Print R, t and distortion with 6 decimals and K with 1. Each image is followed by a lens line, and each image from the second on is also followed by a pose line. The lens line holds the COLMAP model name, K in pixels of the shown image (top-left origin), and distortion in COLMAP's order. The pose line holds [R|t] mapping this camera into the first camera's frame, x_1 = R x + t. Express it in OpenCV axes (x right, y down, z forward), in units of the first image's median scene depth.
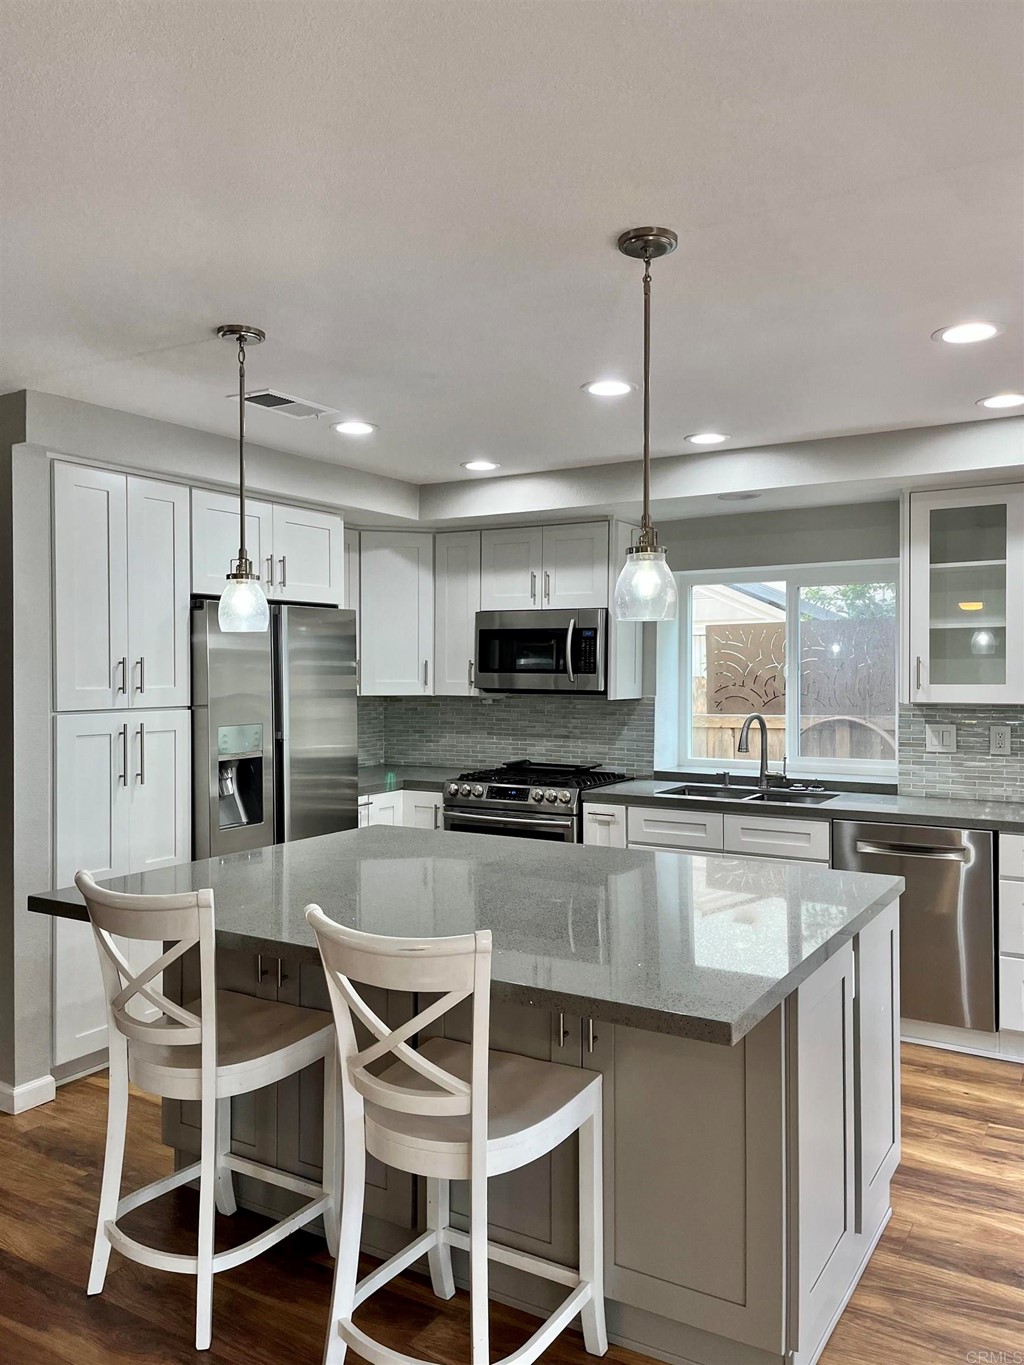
lens RADIAL K [[1065.6, 0, 533.2], [0, 1065.6, 675.6], [0, 0, 1]] dist [0.003898, 0.001372]
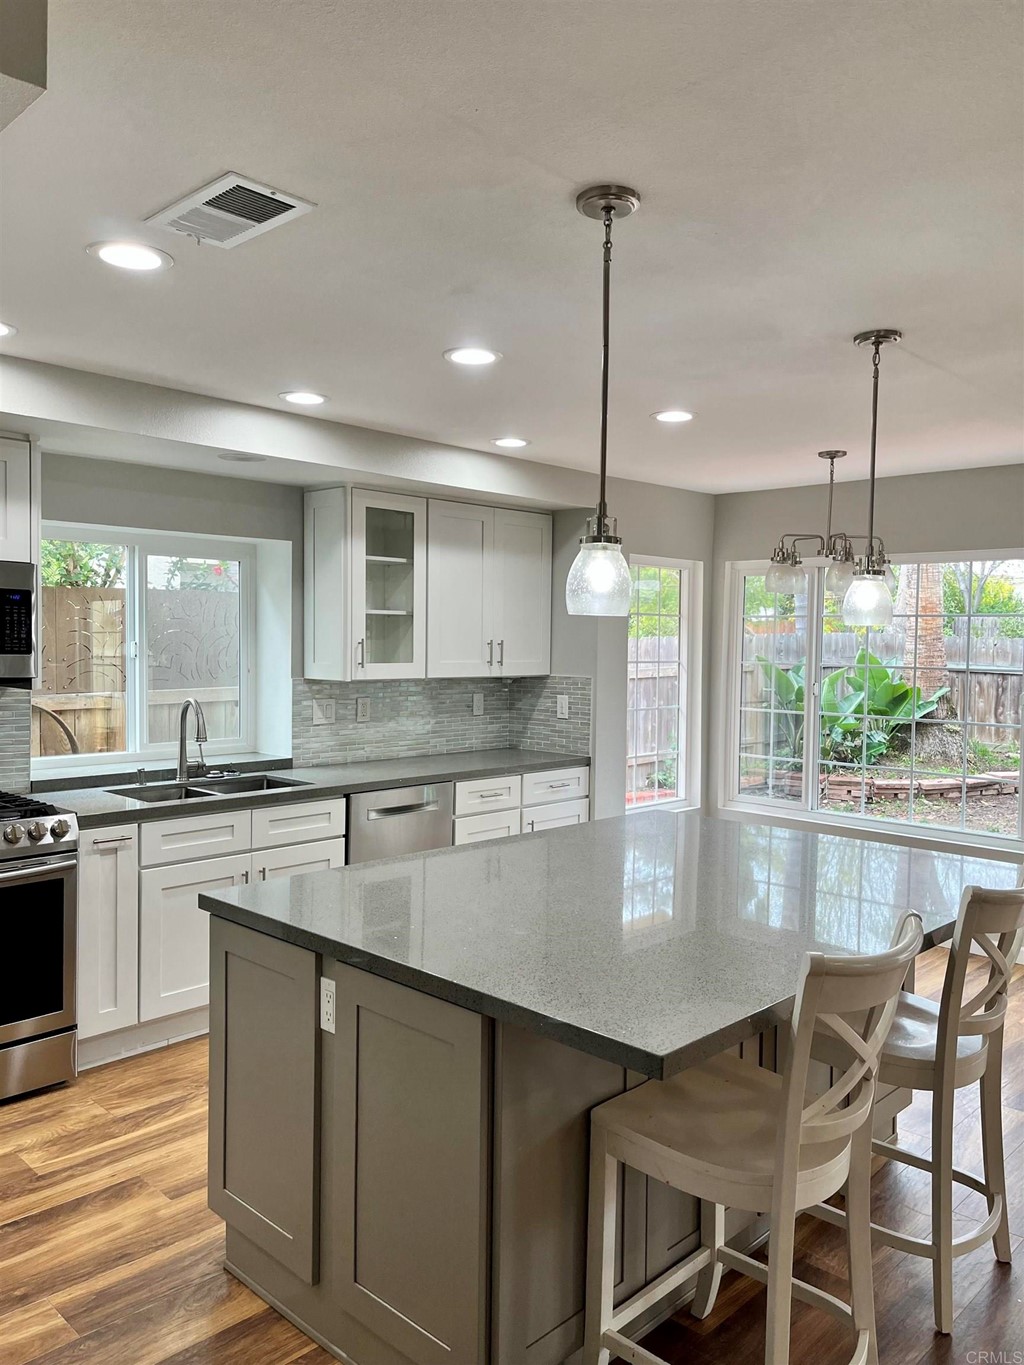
lens RADIAL K [[1009.9, 0, 531.5], [0, 1009.9, 684.4], [0, 0, 1]] dist [0.059022, -0.097810]
pose [[0.212122, -0.038716, 0.976476, -0.587319], [-0.009448, 0.999087, 0.041665, -0.014779], [-0.977197, -0.018063, 0.211563, 0.564103]]
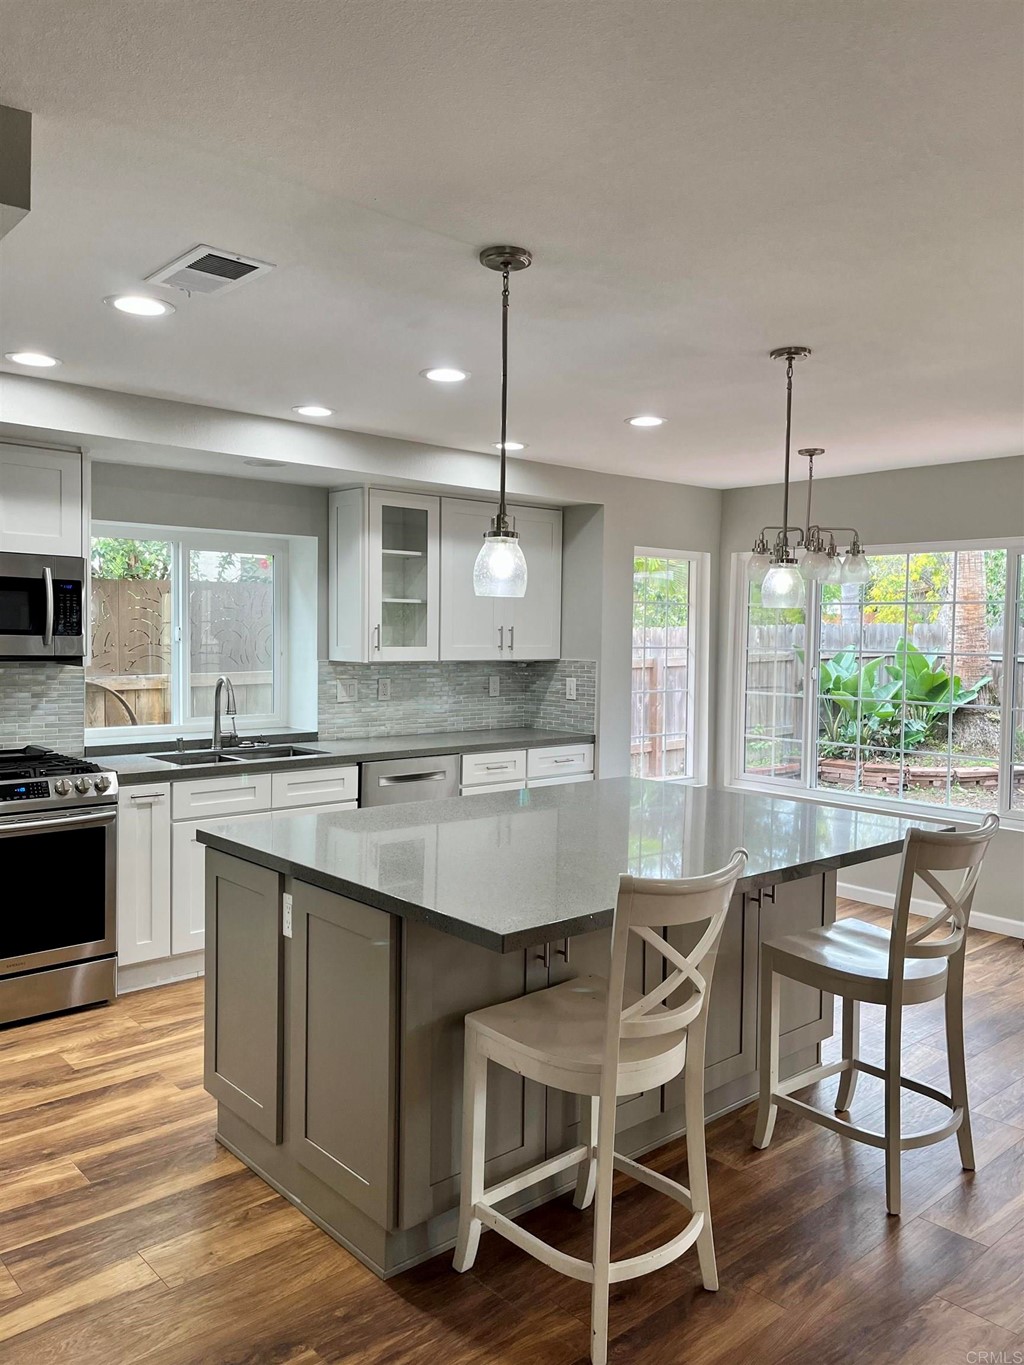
lens RADIAL K [[1008.7, 0, 531.0], [0, 1008.7, 679.6], [0, 0, 1]] dist [0.048821, -0.085759]
pose [[0.287890, -0.039542, 0.956847, -0.656529], [-0.009456, 0.998981, 0.044128, -0.006775], [-0.957617, -0.021752, 0.287222, 0.462588]]
